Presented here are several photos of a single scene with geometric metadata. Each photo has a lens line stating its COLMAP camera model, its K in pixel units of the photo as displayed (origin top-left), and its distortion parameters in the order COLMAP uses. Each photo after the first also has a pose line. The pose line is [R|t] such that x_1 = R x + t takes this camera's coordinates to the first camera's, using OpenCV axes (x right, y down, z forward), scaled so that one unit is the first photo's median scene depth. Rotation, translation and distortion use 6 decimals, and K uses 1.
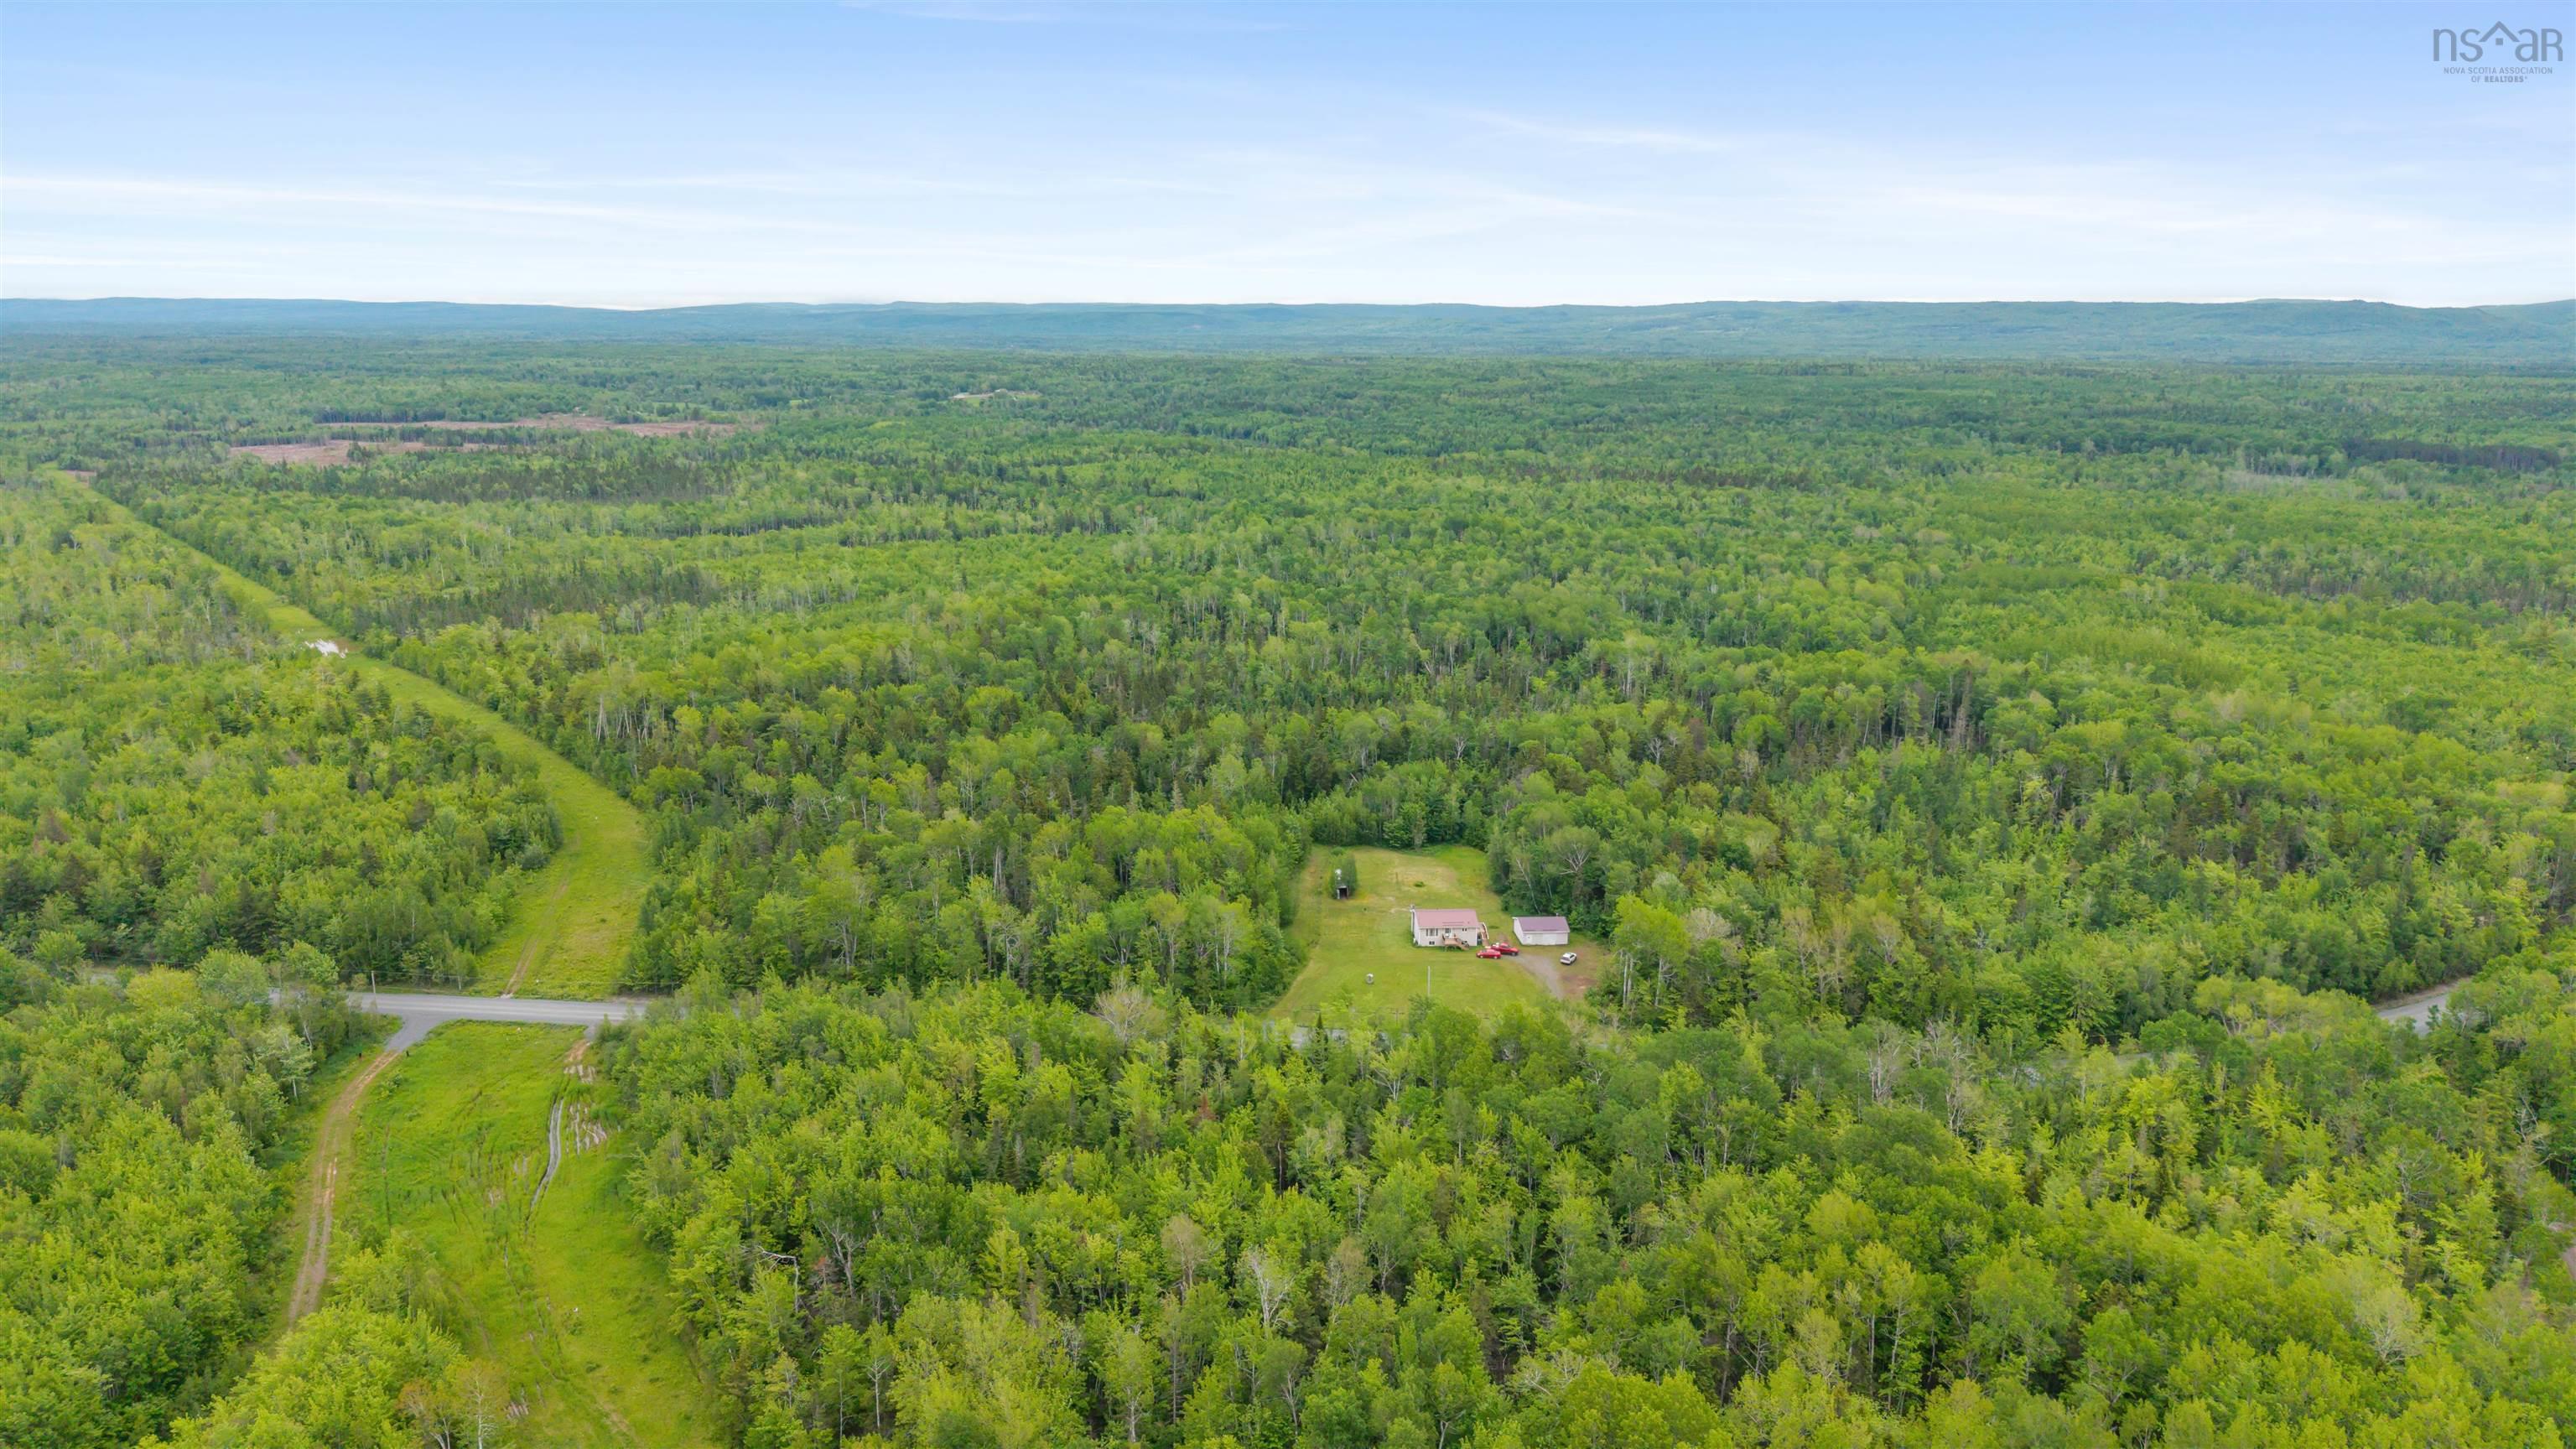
lens RADIAL K [[1700.9, 0, 1288.0], [0, 1700.9, 724.5], [0, 0, 1]] dist [0.115179, -0.164530]
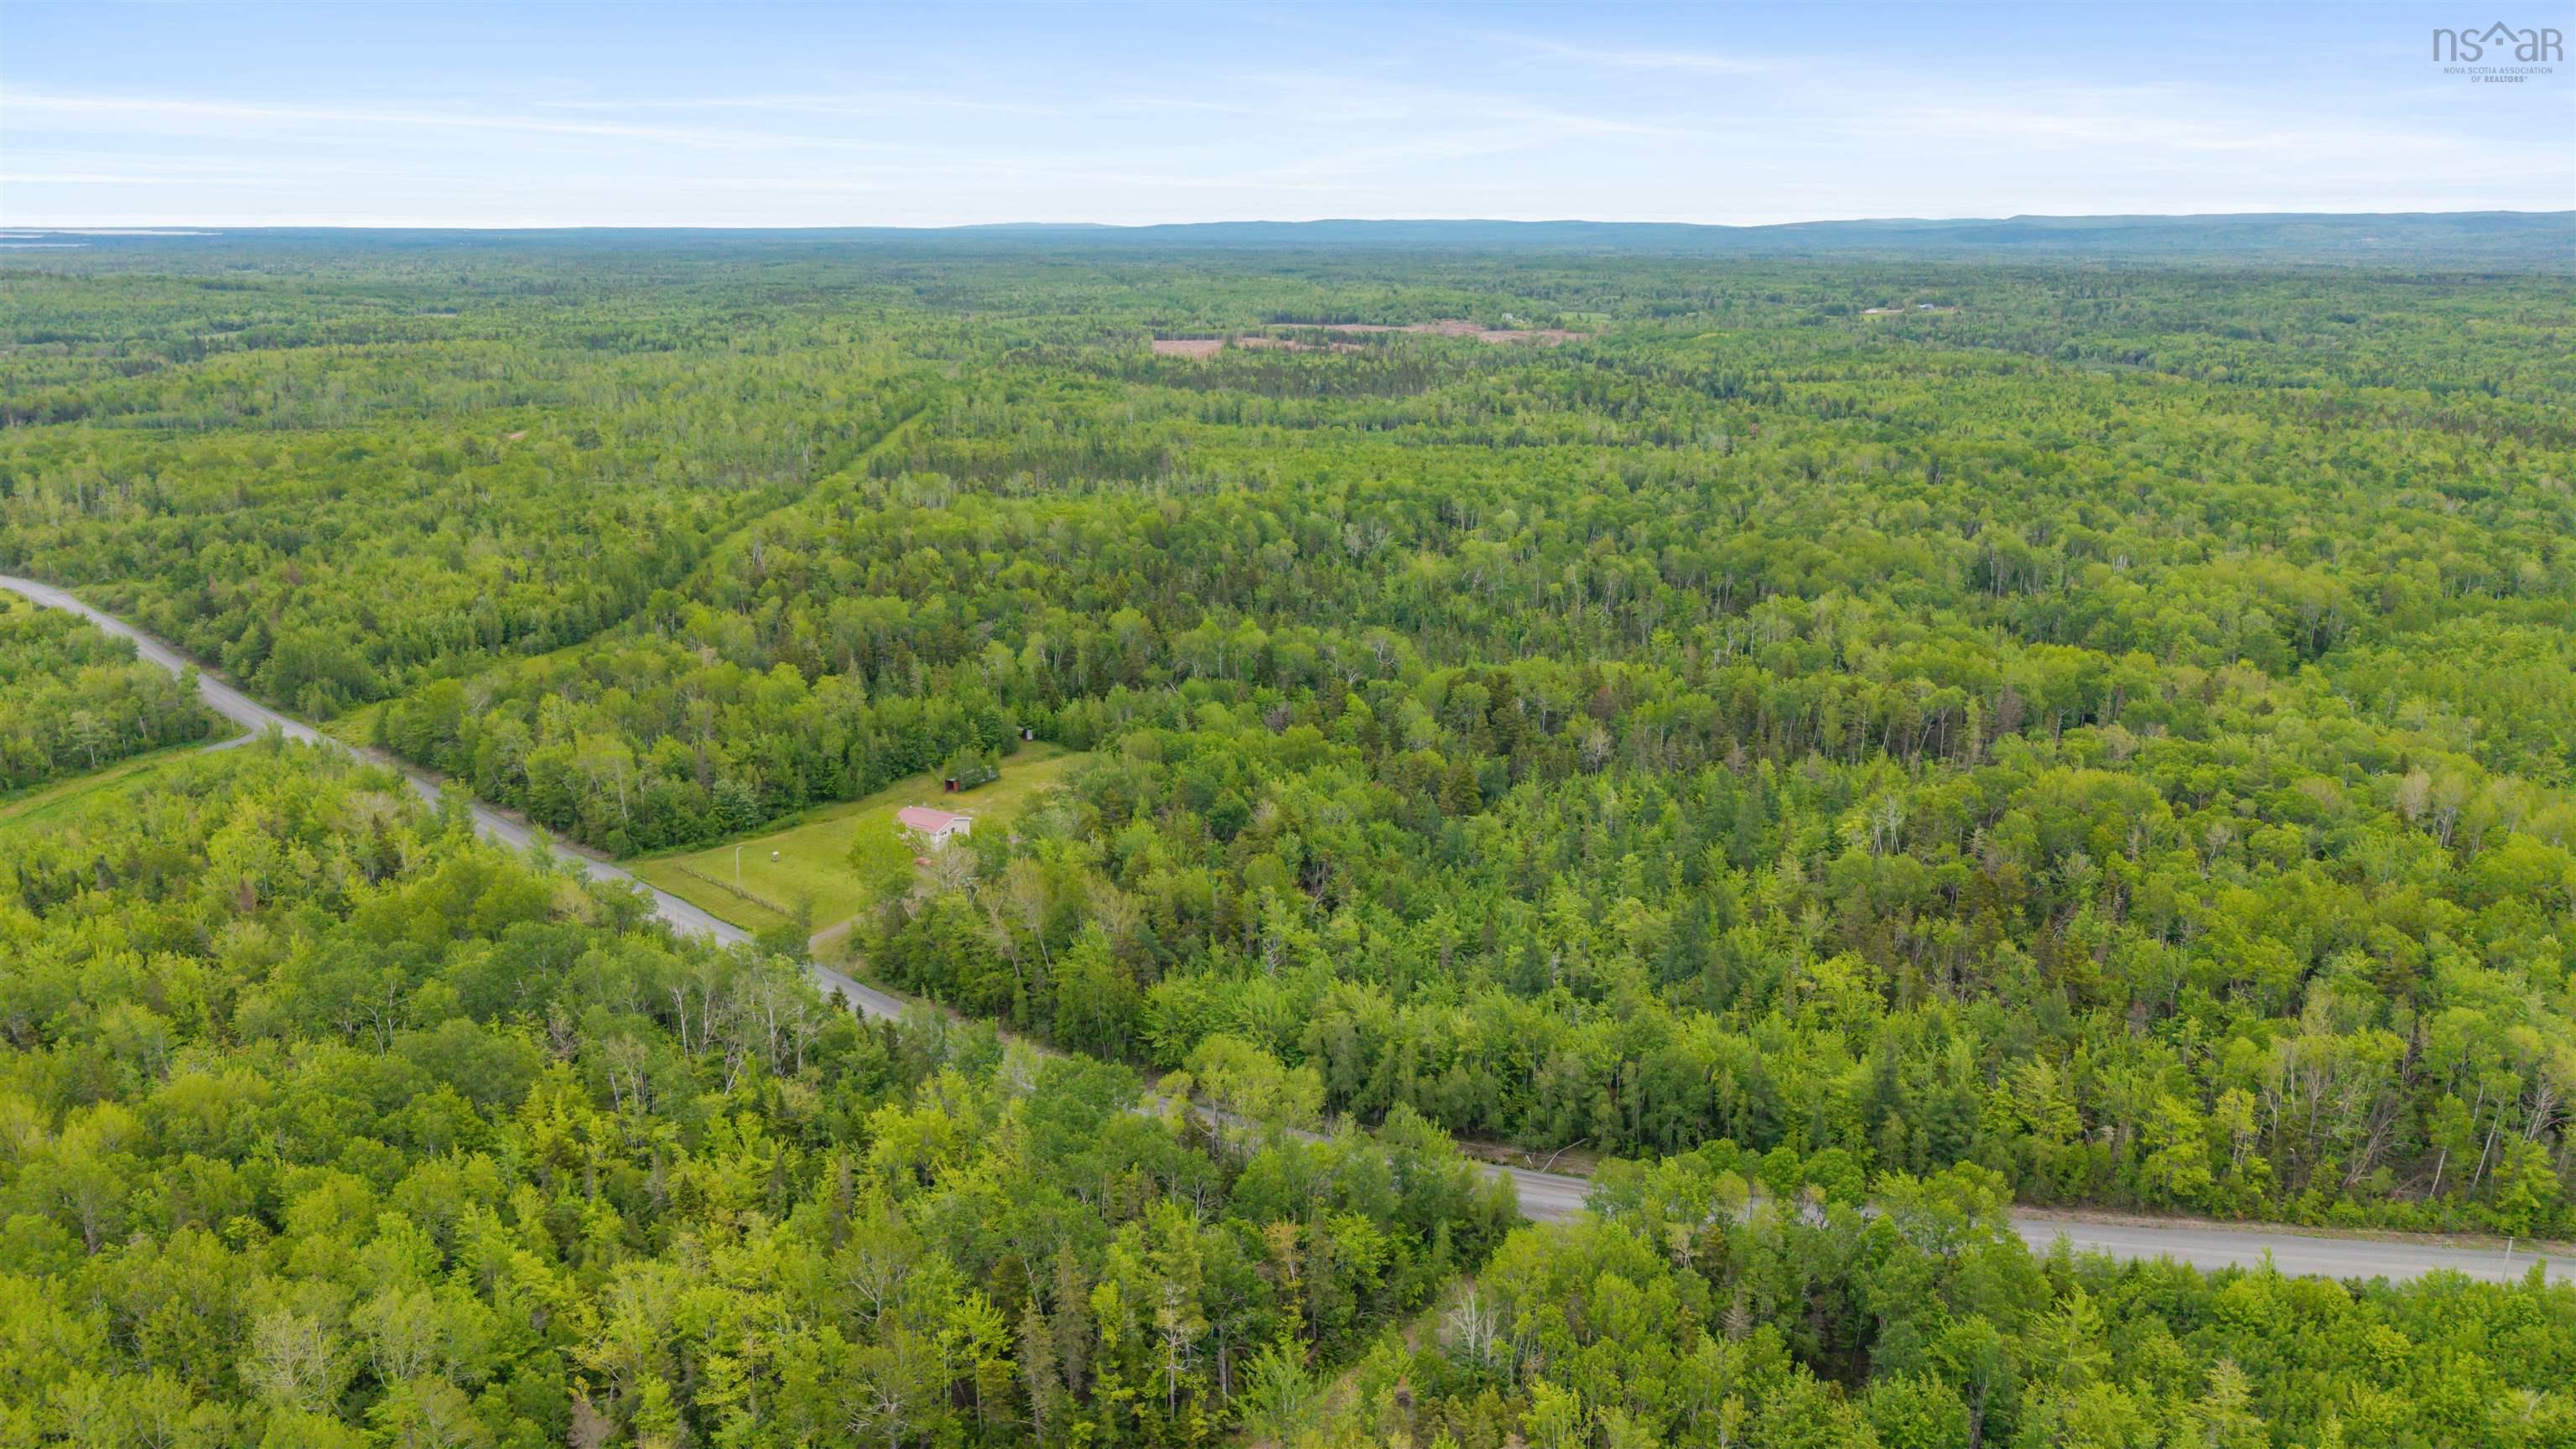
lens RADIAL K [[1672.7, 0, 1288.0], [0, 1672.7, 724.5], [0, 0, 1]] dist [0.055308, -0.084334]
pose [[0.823249, 0.159440, -0.544831, 0.631356], [-0.131028, 0.987202, 0.090911, -0.044226], [0.552352, -0.003454, 0.833604, 0.251226]]
